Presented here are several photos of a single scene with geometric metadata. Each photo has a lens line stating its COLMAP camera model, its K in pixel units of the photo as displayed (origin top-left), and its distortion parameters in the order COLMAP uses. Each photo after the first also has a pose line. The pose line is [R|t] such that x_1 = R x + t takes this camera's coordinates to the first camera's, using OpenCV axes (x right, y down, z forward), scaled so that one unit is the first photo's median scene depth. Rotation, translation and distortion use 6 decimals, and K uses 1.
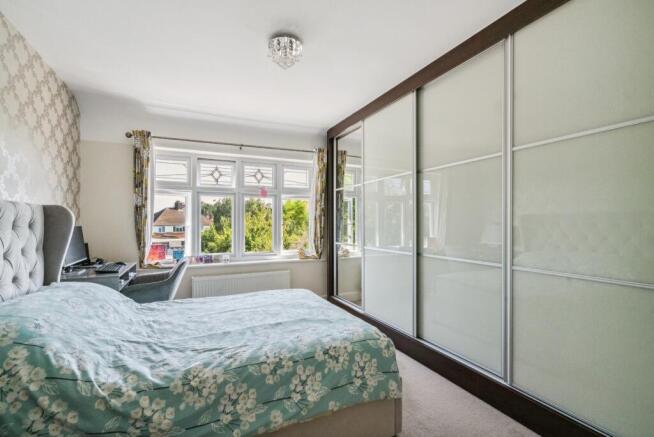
lens RADIAL K [[299.7, 0, 327.1], [0, 299.7, 222.8], [0, 0, 1]] dist [-0.002834, 0.000369]
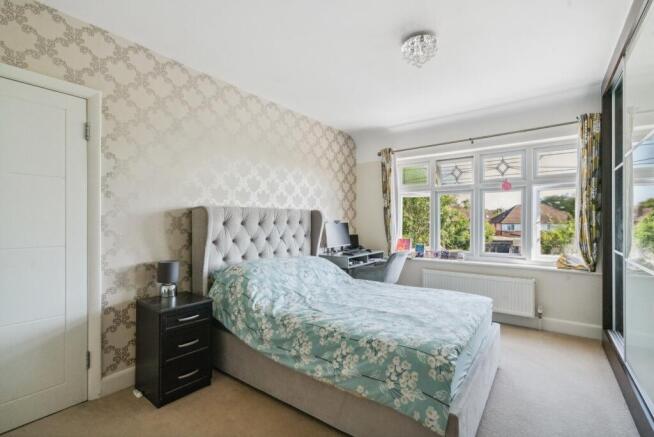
lens RADIAL K [[299.7, 0, 326.6], [0, 299.7, 220.1], [0, 0, 1]] dist [-0.002834, 0.000369]
pose [[0.477157, -0.002677, -0.878814, 0.601182], [0.001050, 0.999996, -0.002476, 0.002187], [0.878817, 0.000259, 0.477158, 0.251502]]
